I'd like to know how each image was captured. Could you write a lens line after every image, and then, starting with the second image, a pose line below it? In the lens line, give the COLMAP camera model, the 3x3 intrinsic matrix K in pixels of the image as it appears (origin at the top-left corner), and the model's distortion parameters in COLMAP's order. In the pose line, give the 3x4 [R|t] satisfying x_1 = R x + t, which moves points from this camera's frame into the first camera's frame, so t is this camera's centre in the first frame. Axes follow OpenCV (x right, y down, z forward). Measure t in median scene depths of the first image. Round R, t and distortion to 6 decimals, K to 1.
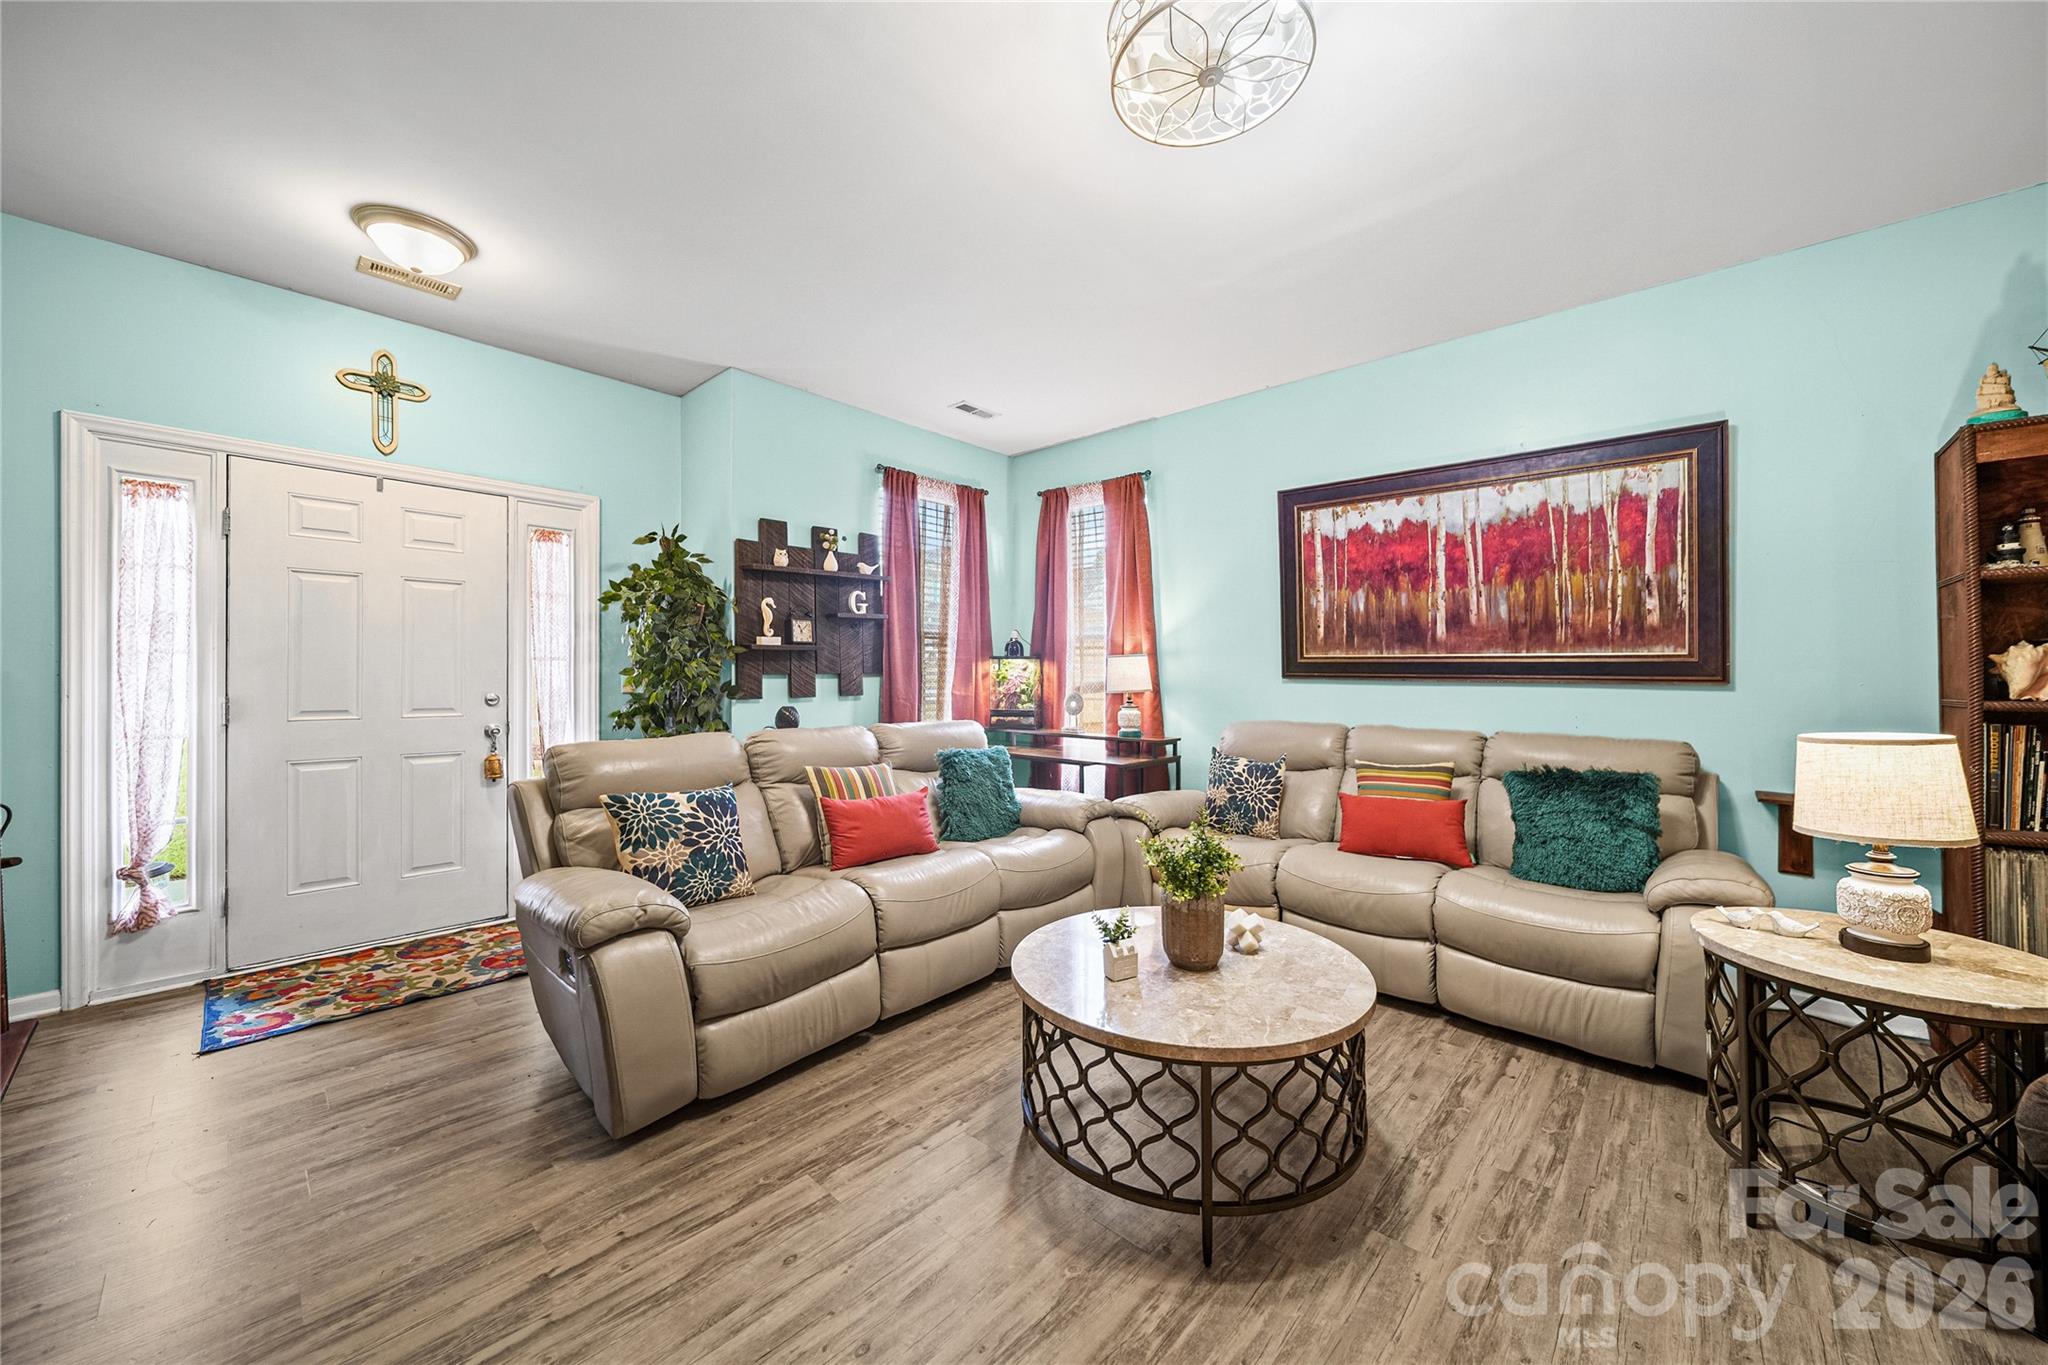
lens RADIAL K [[745.4, 0, 1025.1], [0, 745.4, 661.6], [0, 0, 1]] dist [-0.000997, -0.000373]
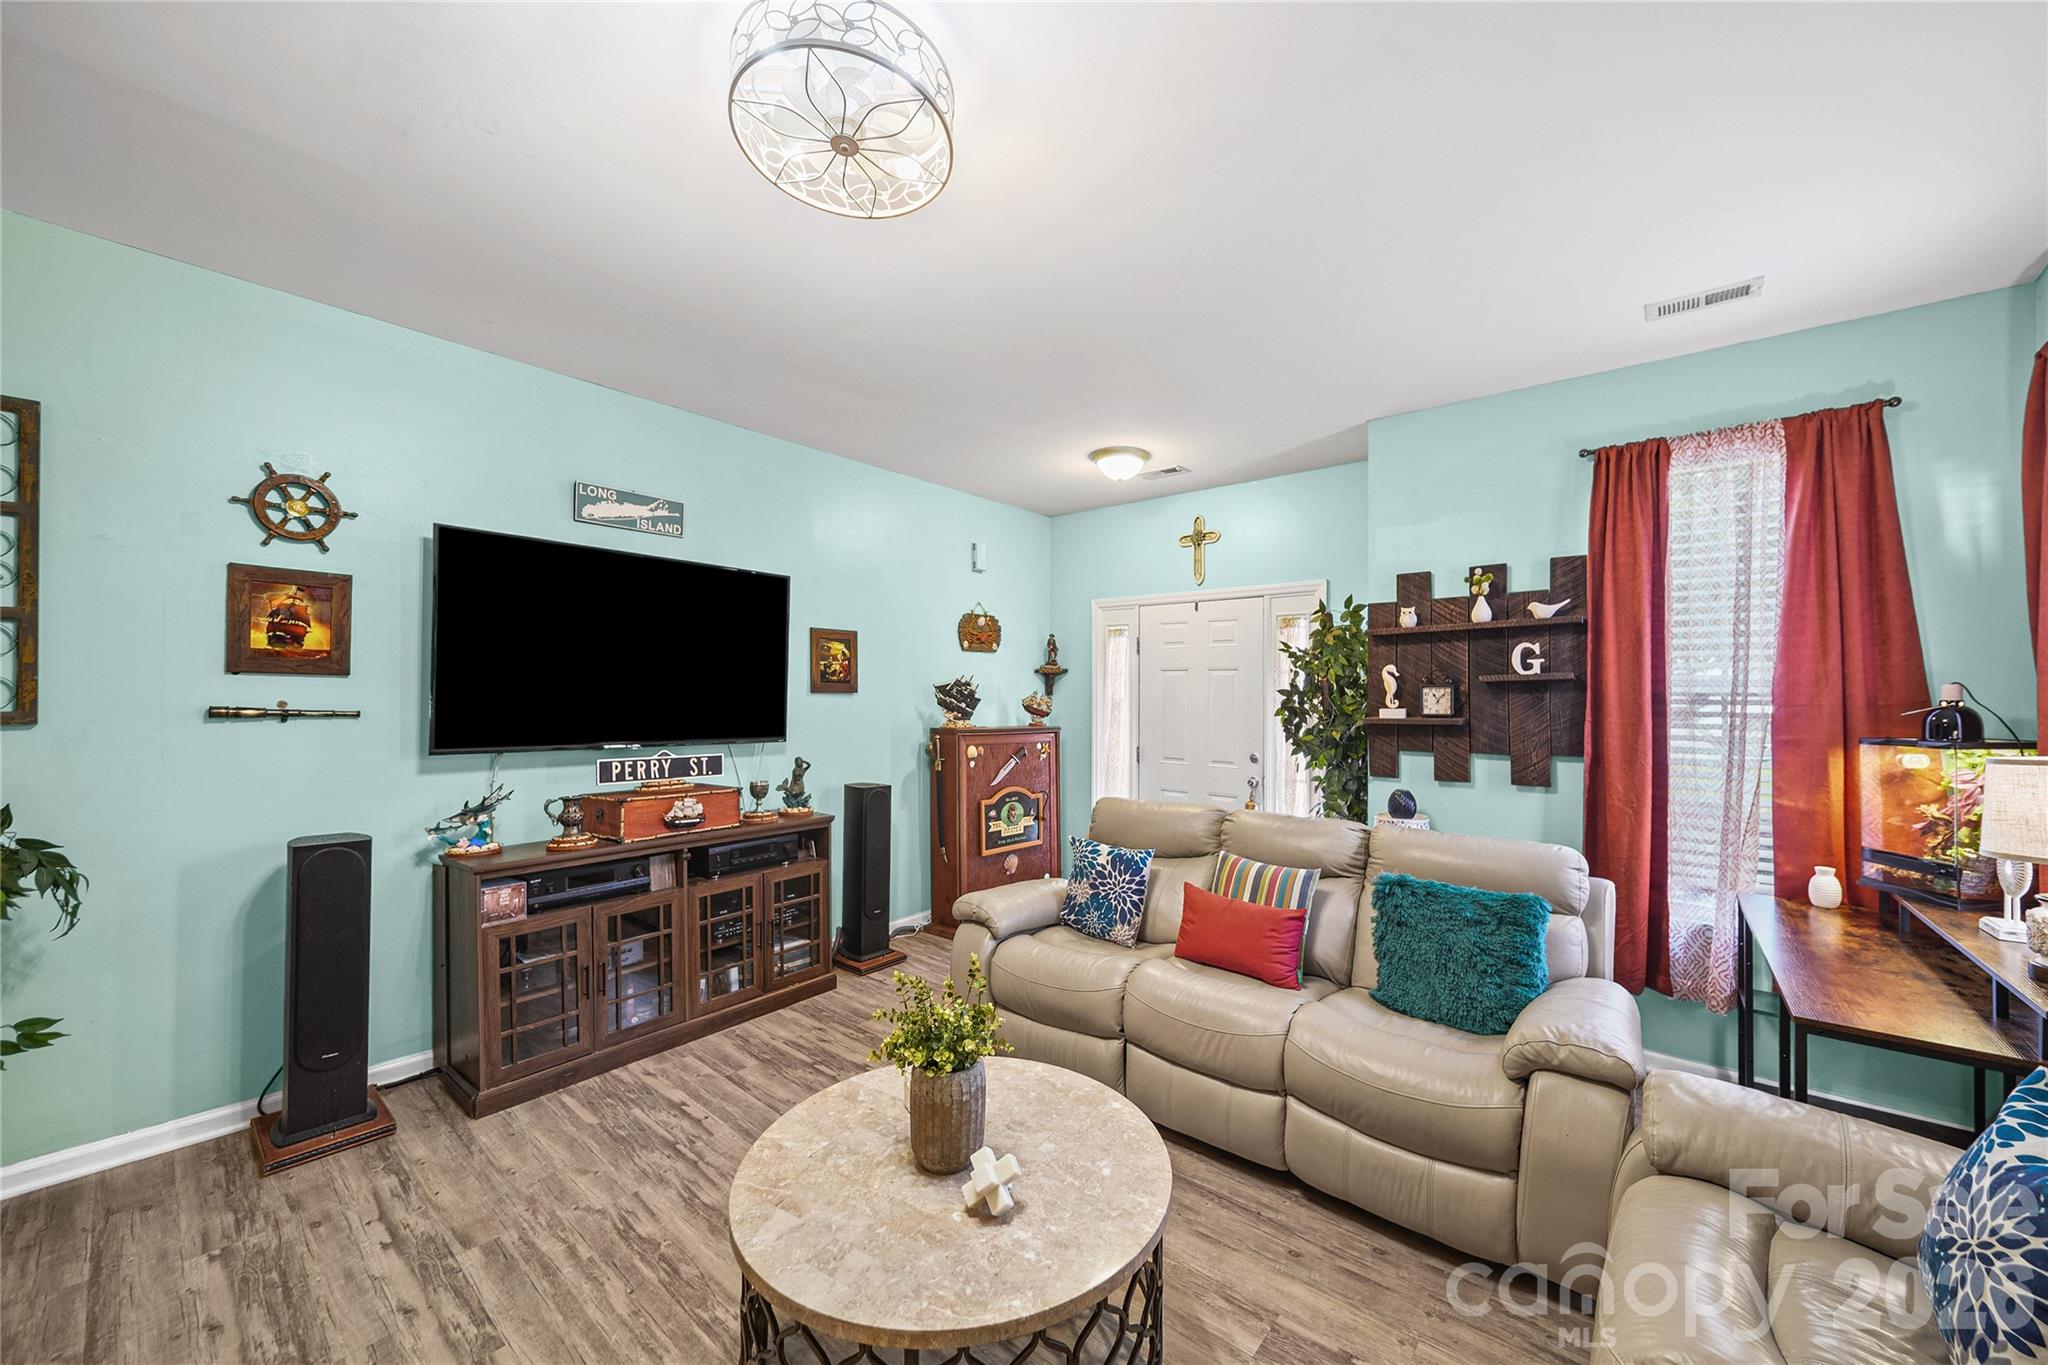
lens RADIAL K [[746.0, 0, 1028.7], [0, 746.0, 693.3], [0, 0, 1]] dist [-0.000724, -0.000087]
pose [[0.050830, -0.012238, -0.998632, 0.506299], [0.011075, 0.999870, -0.011690, -0.045057], [0.998646, -0.010466, 0.050959, 0.508047]]
